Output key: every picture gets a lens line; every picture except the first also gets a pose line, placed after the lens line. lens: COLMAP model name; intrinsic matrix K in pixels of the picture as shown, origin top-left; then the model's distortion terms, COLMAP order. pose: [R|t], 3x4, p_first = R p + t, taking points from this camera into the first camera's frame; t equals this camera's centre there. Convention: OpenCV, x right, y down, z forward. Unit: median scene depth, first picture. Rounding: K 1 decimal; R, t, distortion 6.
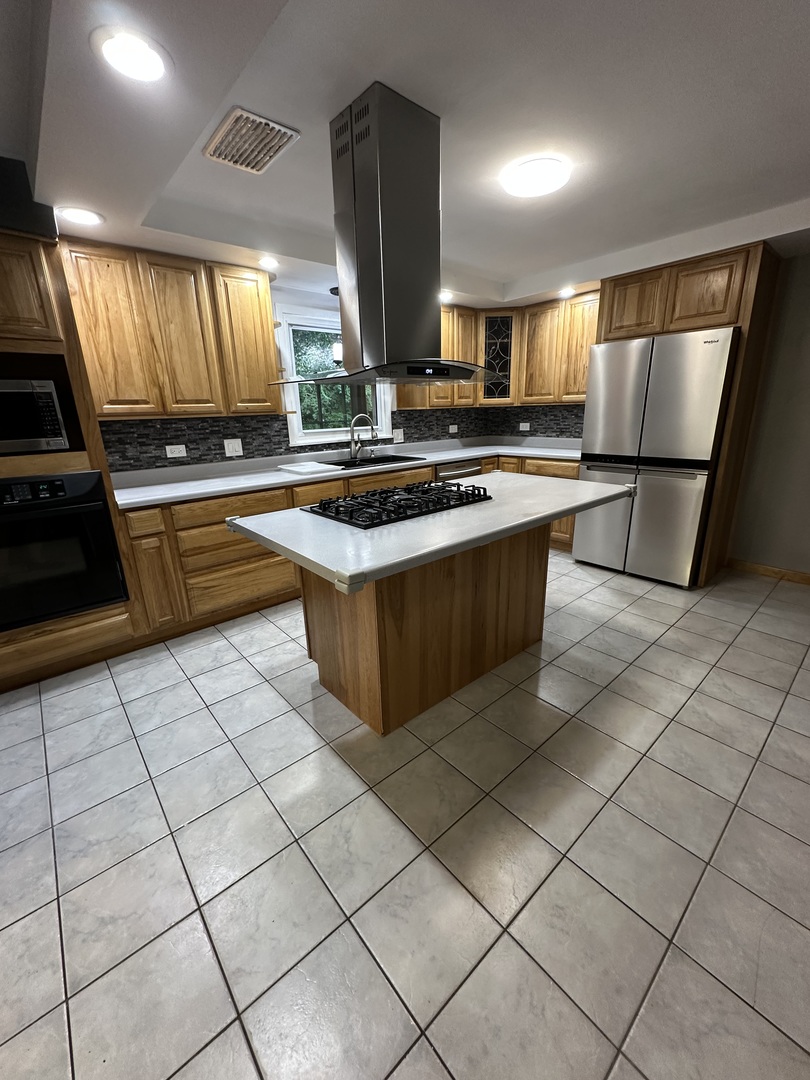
lens RADIAL K [[430.7, 0, 407.4], [0, 430.7, 538.3], [0, 0, 1]] dist [0.000748, -0.000022]
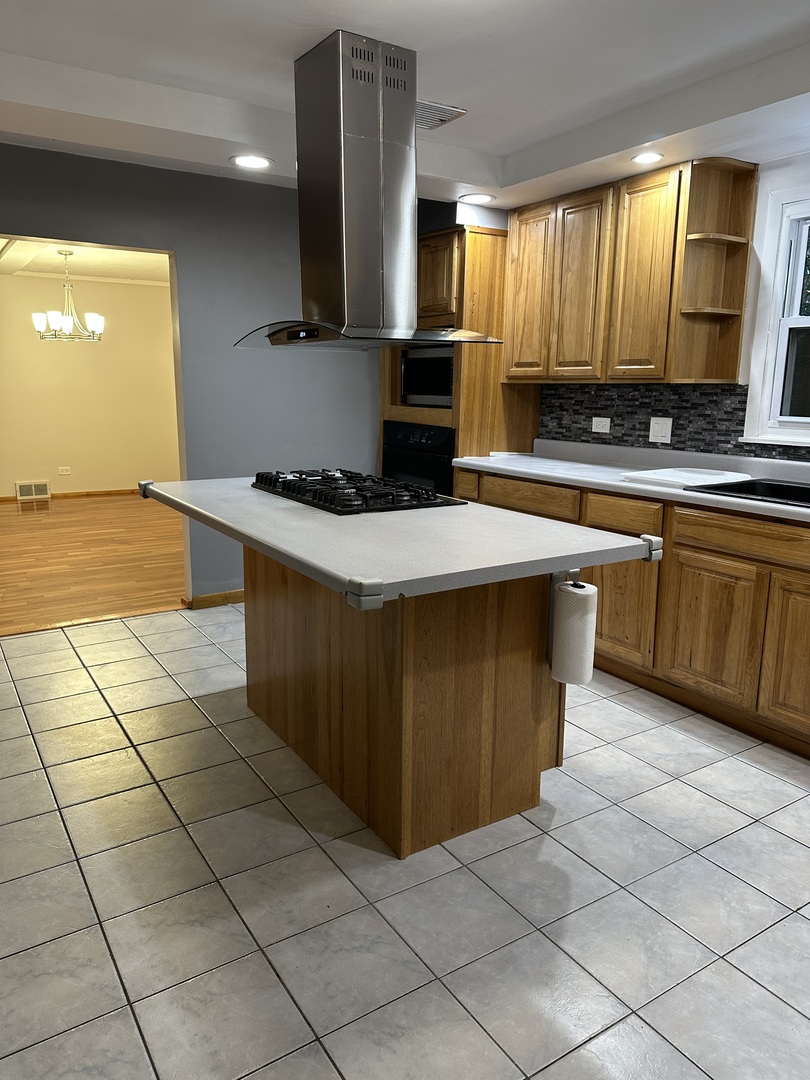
lens RADIAL K [[765.4, 0, 406.0], [0, 765.4, 540.4], [0, 0, 1]] dist [0.025831, -0.008806]
pose [[-0.139791, 0.228682, -0.963412, 0.923685], [-0.288268, 0.921422, 0.260543, -0.275948], [0.947291, 0.314142, -0.062885, 0.835557]]
